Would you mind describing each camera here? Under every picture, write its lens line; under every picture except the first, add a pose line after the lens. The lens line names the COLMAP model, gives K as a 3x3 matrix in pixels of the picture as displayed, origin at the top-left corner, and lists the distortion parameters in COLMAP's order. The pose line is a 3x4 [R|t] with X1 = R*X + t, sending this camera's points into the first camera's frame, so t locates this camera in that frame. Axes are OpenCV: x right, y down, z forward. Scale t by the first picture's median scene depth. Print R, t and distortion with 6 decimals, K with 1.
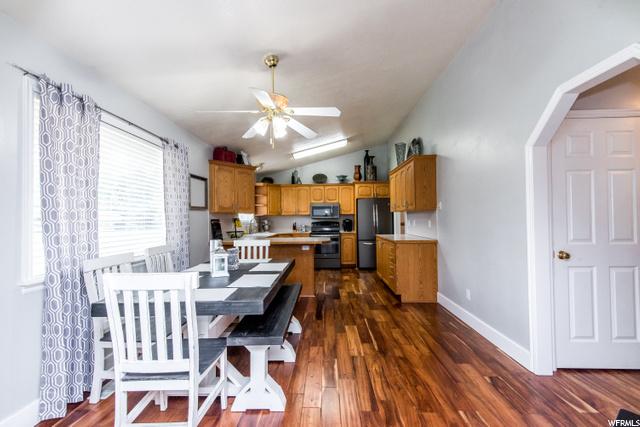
lens RADIAL K [[289.4, 0, 322.3], [0, 289.4, 215.4], [0, 0, 1]] dist [0.017213, -0.001000]
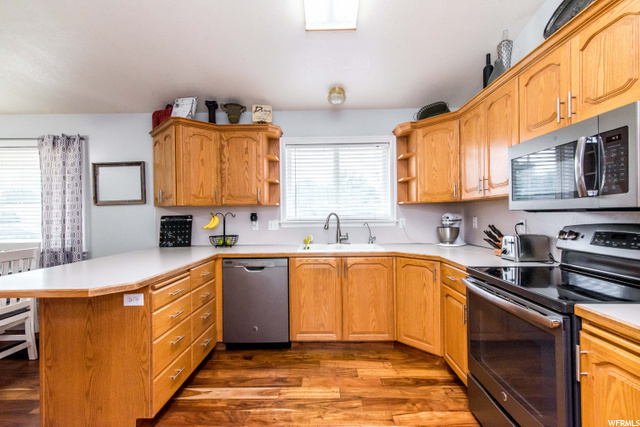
lens RADIAL K [[289.4, 0, 322.3], [0, 289.4, 215.4], [0, 0, 1]] dist [0.017213, -0.001000]
pose [[-0.002370, 0.017375, -0.999846, 0.211845], [0.027885, 0.999461, 0.017302, 0.006924], [0.999608, -0.027839, -0.002853, 0.874127]]
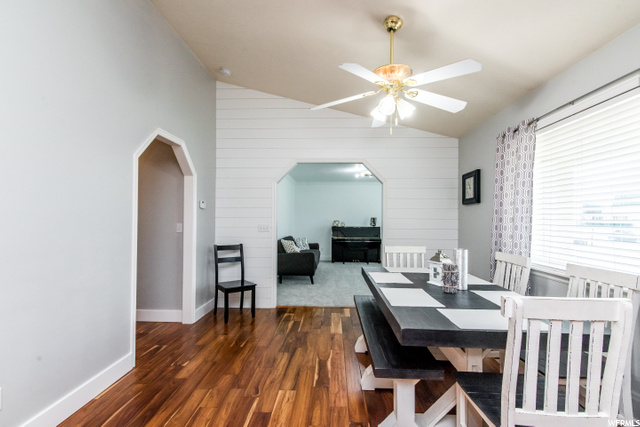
lens RADIAL K [[289.4, 0, 322.3], [0, 289.4, 215.4], [0, 0, 1]] dist [0.017213, -0.001000]
pose [[-0.999782, 0.005969, 0.020001, 0.000676], [0.005476, 0.999681, -0.024657, 0.002395], [-0.020142, -0.024542, -0.999496, 0.667856]]
